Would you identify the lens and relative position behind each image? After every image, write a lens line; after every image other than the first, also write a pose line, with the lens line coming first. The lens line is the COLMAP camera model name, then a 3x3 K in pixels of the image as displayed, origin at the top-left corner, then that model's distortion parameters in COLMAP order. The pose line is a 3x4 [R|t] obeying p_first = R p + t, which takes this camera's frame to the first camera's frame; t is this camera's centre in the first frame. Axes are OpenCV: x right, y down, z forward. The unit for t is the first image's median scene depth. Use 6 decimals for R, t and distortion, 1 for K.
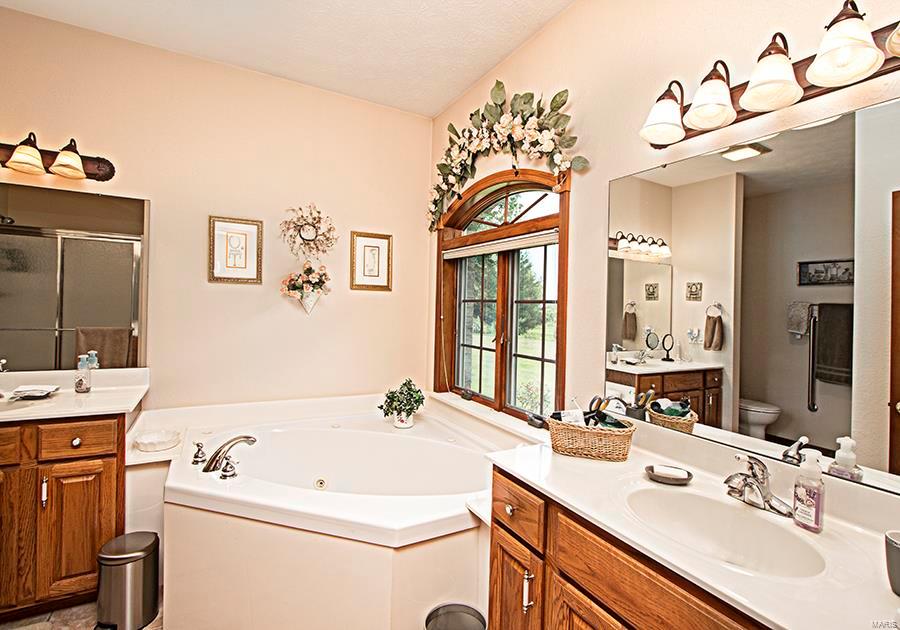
lens RADIAL K [[450.0, 0, 449.1], [0, 450.0, 311.8], [0, 0, 1]] dist [-0.000372, -0.000497]
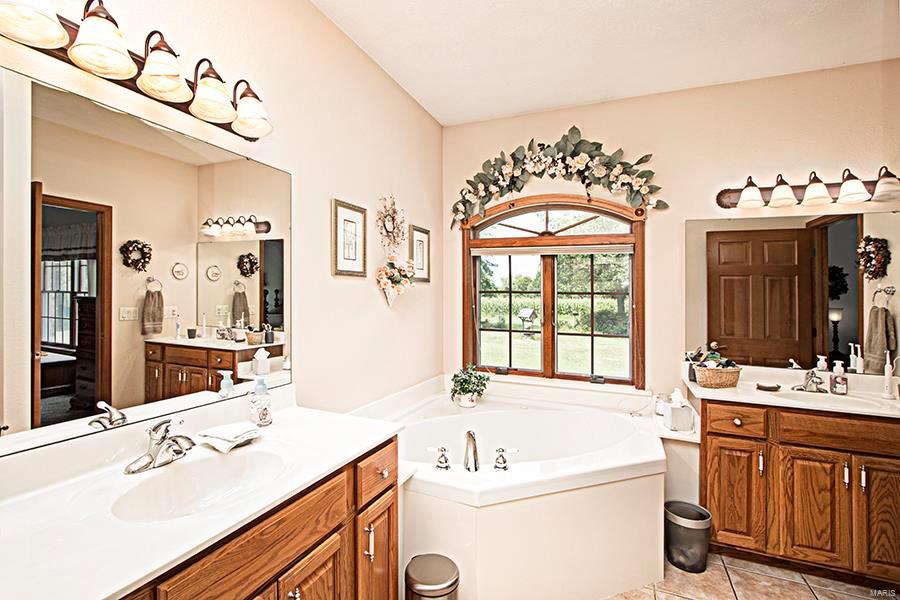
lens RADIAL K [[425.8, 0, 446.1], [0, 425.8, 299.0], [0, 0, 1]] dist [-0.011521, 0.000166]
pose [[0.784941, -0.025971, 0.619026, -0.864805], [0.014438, 0.999616, 0.023631, -0.038832], [-0.619403, -0.009612, 0.785015, 0.224140]]
